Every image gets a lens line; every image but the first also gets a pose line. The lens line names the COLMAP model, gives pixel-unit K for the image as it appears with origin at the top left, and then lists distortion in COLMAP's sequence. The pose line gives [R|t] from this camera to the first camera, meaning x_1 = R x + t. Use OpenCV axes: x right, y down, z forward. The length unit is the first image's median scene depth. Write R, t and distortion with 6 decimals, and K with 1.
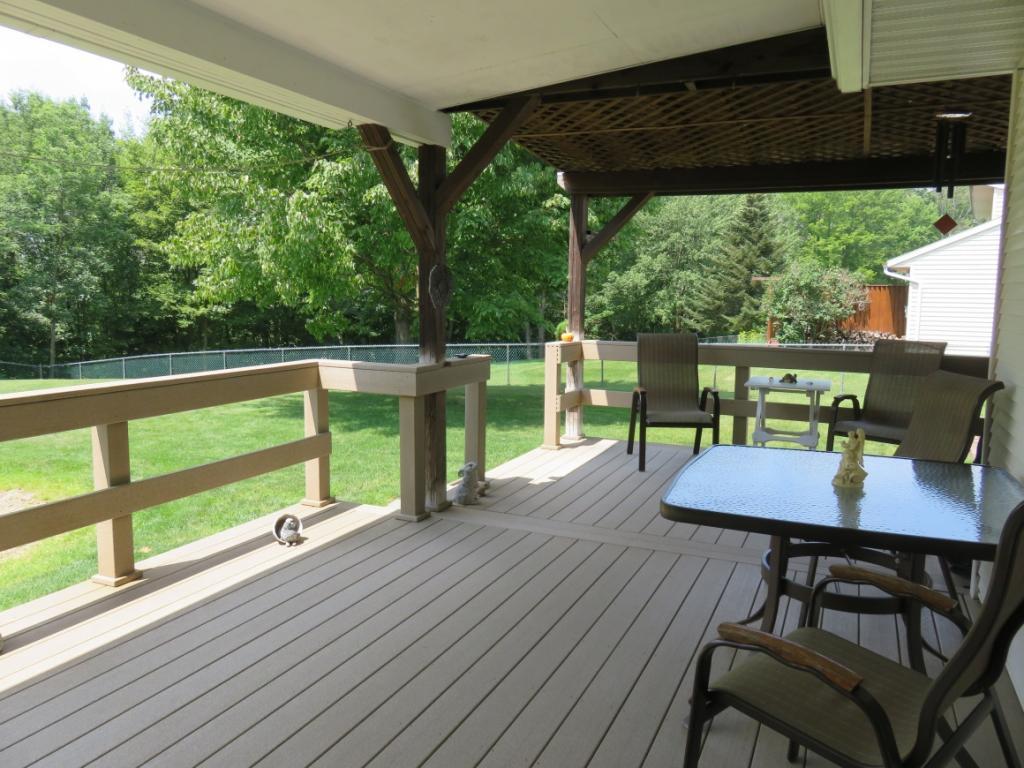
lens RADIAL K [[769.8, 0, 512.0], [0, 769.8, 384.0], [0, 0, 1]] dist [-0.001667, 0.002563]
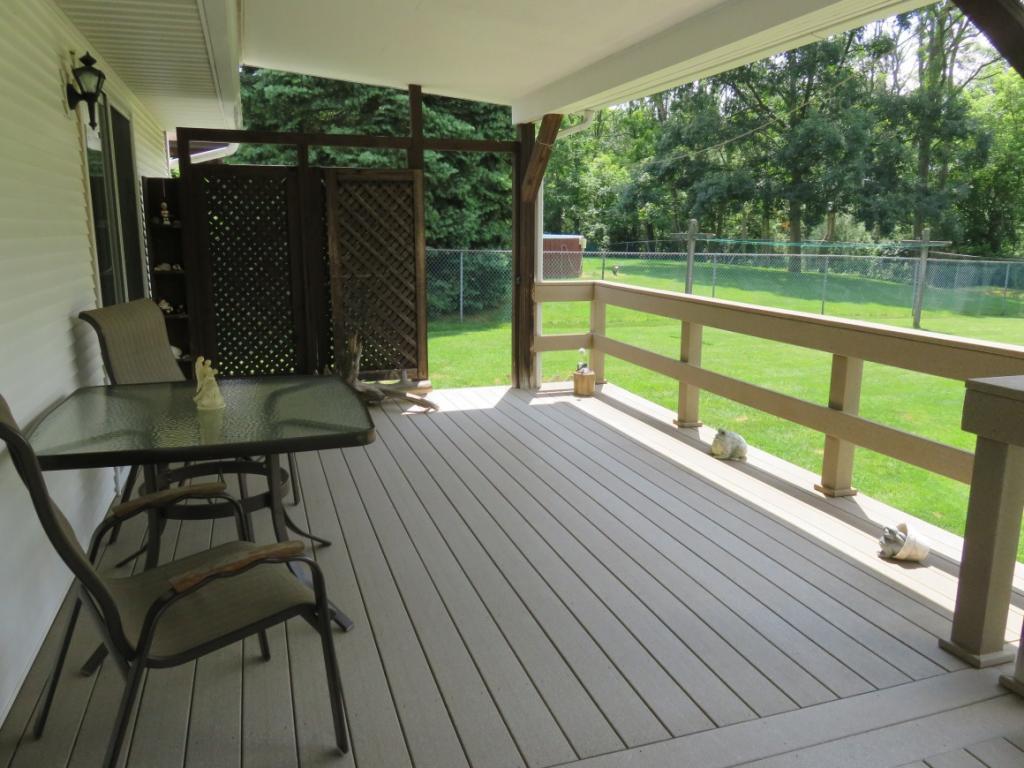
lens RADIAL K [[769.8, 0, 512.0], [0, 769.8, 384.0], [0, 0, 1]] dist [-0.001667, 0.002563]
pose [[-0.730403, 0.121450, -0.672132, 0.624326], [-0.095050, 0.956415, 0.276109, -0.180702], [0.676371, 0.265556, -0.687024, 1.481181]]
